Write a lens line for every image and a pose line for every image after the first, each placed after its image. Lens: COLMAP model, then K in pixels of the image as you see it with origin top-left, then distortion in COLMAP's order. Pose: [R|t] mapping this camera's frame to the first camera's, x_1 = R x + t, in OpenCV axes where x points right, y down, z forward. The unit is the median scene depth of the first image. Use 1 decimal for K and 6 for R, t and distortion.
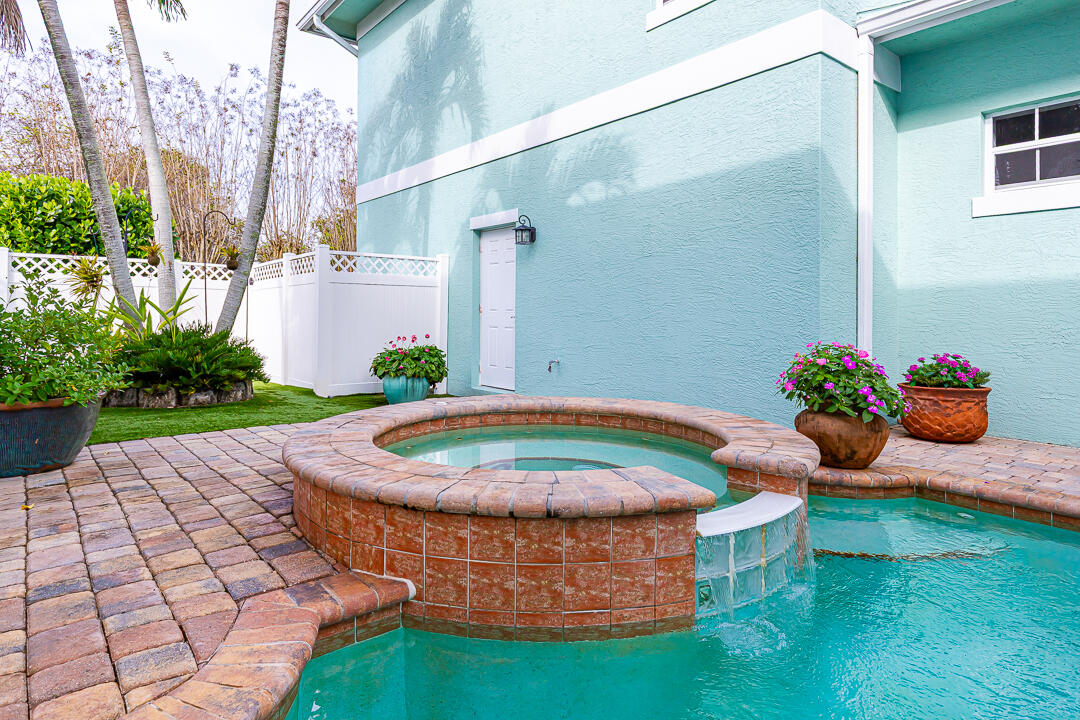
lens RADIAL K [[635.0, 0, 537.3], [0, 635.0, 307.1], [0, 0, 1]] dist [0.003200, 0.000400]
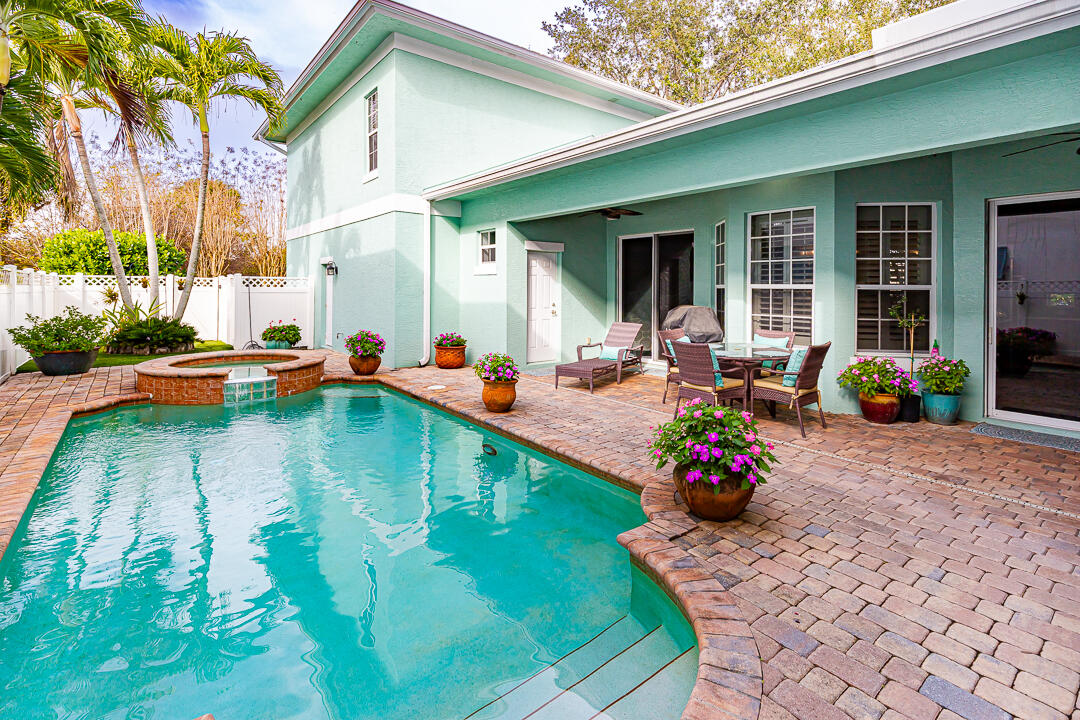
lens RADIAL K [[516.0, 0, 540.5], [0, 516.0, 283.3], [0, 0, 1]] dist [0.001067, -0.000451]
pose [[0.999980, 0.001133, -0.006214, 0.535624], [-0.001094, 0.999980, 0.006220, -0.068614], [0.006221, -0.006213, 0.999961, -0.527006]]
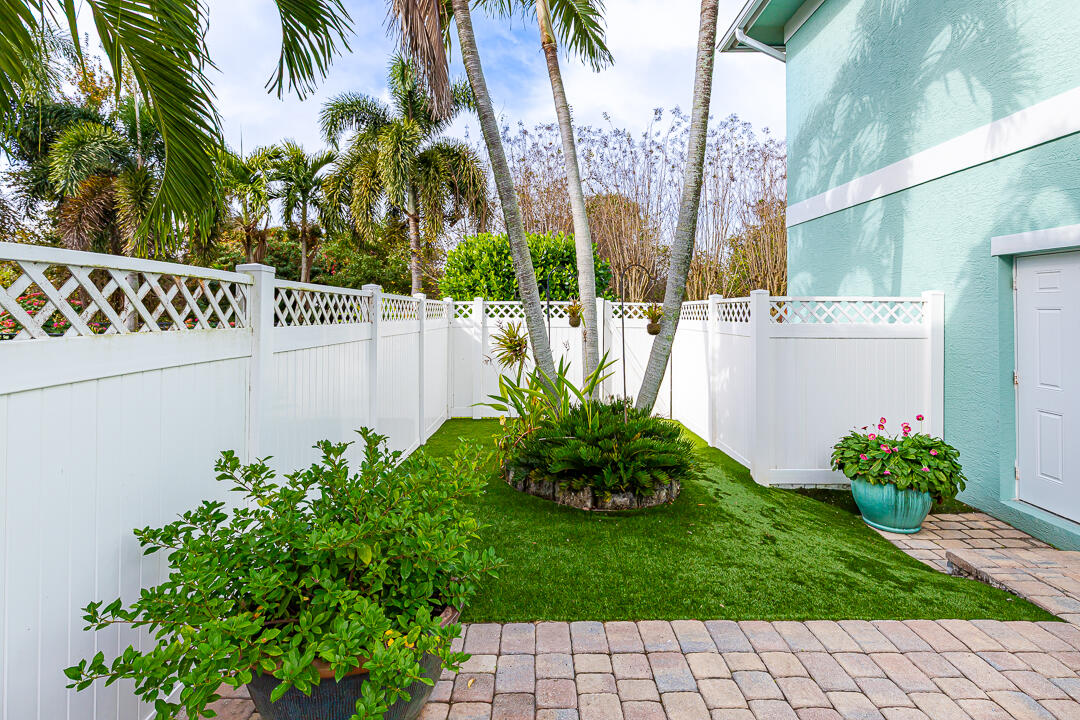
lens RADIAL K [[527.6, 0, 534.1], [0, 527.6, 302.5], [0, 0, 1]] dist [0.000176, -0.000202]
pose [[0.776252, -0.011198, -0.630323, -0.125358], [0.006205, 0.999930, -0.010123, -0.068613], [0.630392, 0.003947, 0.776267, 0.274995]]
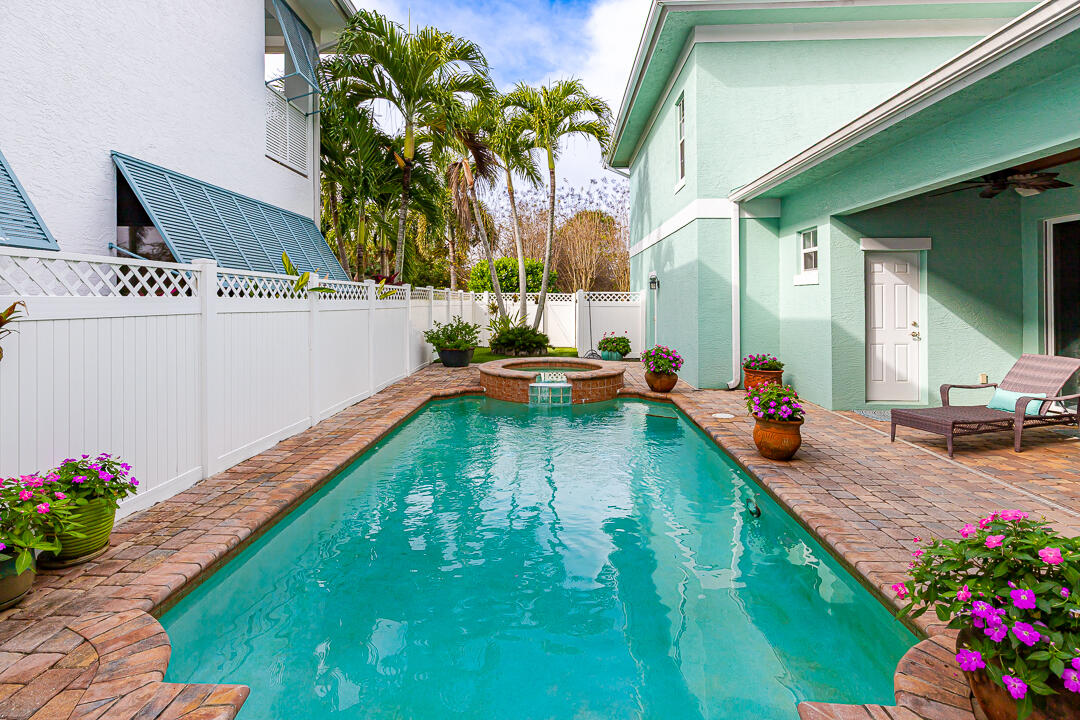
lens RADIAL K [[516.8, 0, 534.1], [0, 516.8, 296.6], [0, 0, 1]] dist [0.000871, -0.001033]
pose [[0.748631, -0.008170, -0.662937, 0.646337], [0.010506, 0.999945, -0.000460, -0.064293], [0.662904, -0.006620, 0.748675, -0.410060]]
